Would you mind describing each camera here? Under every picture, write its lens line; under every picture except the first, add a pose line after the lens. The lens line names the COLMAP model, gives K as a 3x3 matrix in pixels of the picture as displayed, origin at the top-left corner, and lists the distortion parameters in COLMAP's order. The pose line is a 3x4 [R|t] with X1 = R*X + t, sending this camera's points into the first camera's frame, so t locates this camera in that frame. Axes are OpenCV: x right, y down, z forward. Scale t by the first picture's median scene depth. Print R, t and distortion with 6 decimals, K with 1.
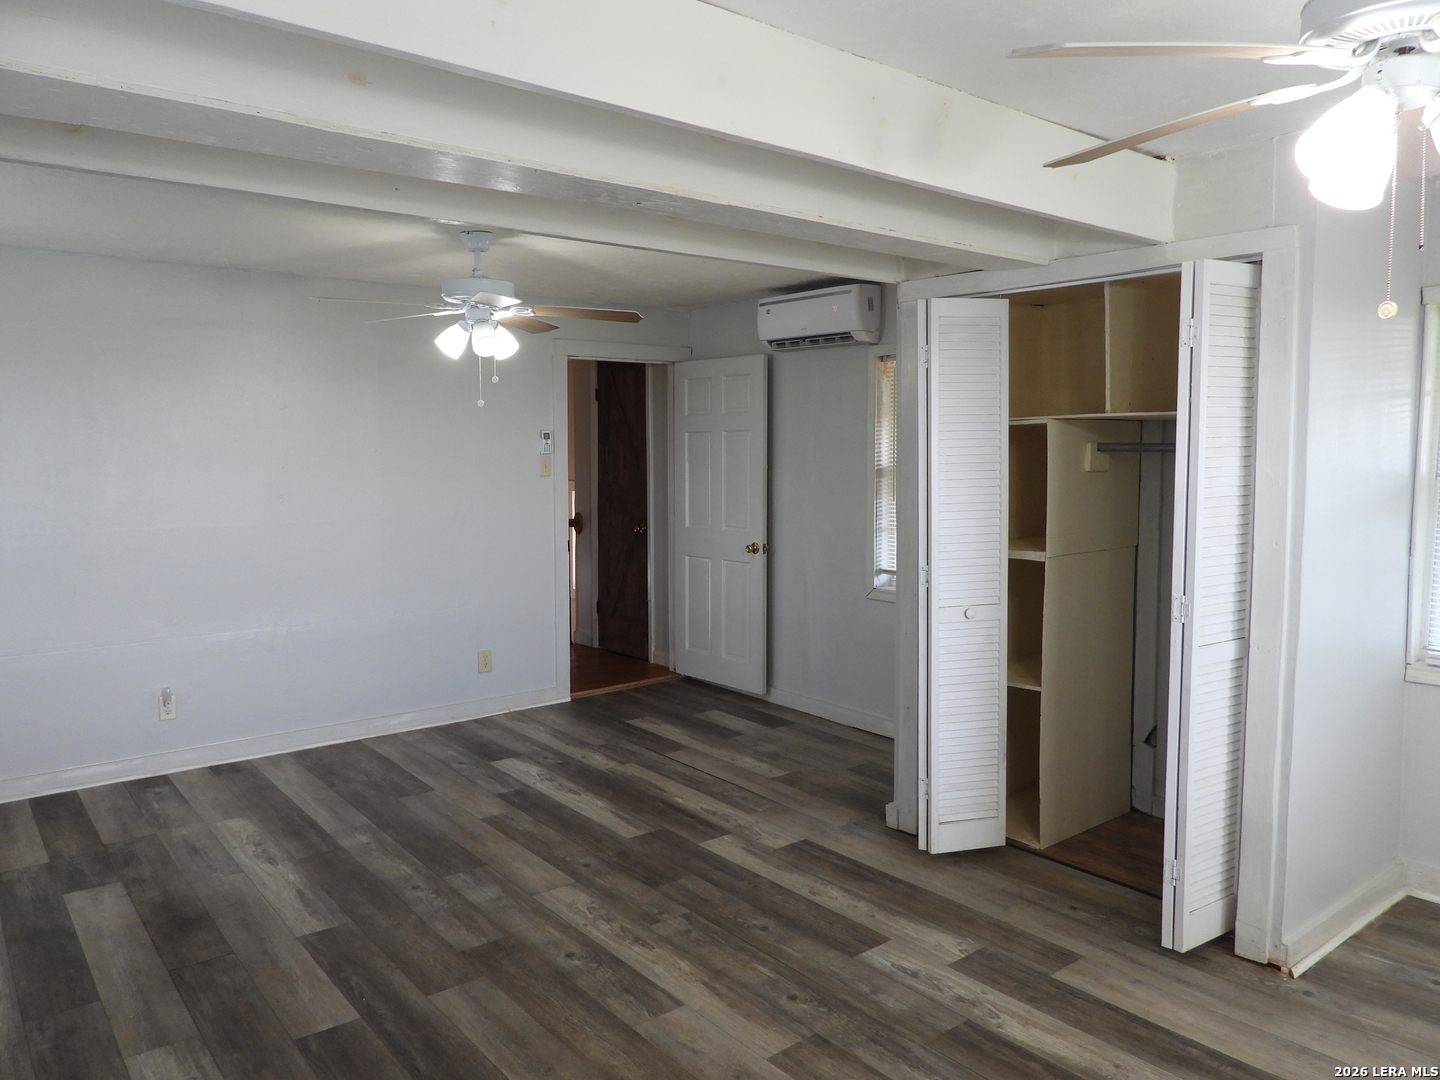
lens RADIAL K [[1029.9, 0, 720.0], [0, 1029.9, 536.7], [0, 0, 1]] dist [-0.007809, 0.001274]
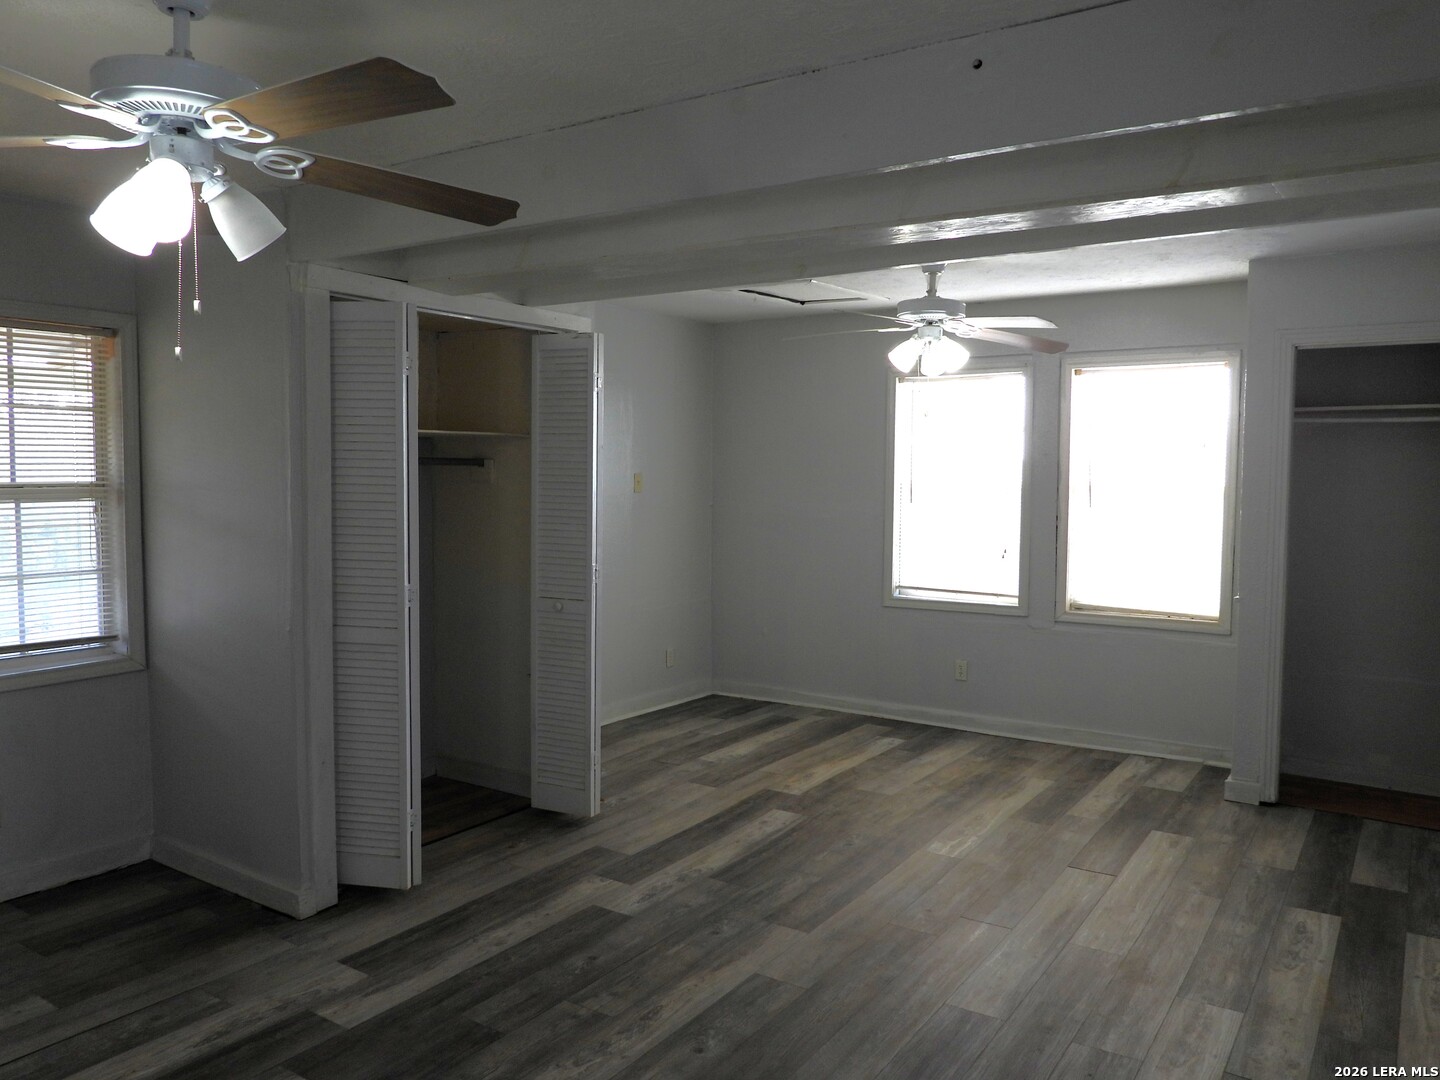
lens RADIAL K [[1029.9, 0, 720.6], [0, 1029.9, 537.6], [0, 0, 1]] dist [-0.007809, 0.001274]
pose [[-0.281386, -0.068337, 0.957158, -0.886541], [0.074398, 0.992905, 0.092761, -0.097536], [-0.956706, 0.097312, -0.274306, 1.091990]]
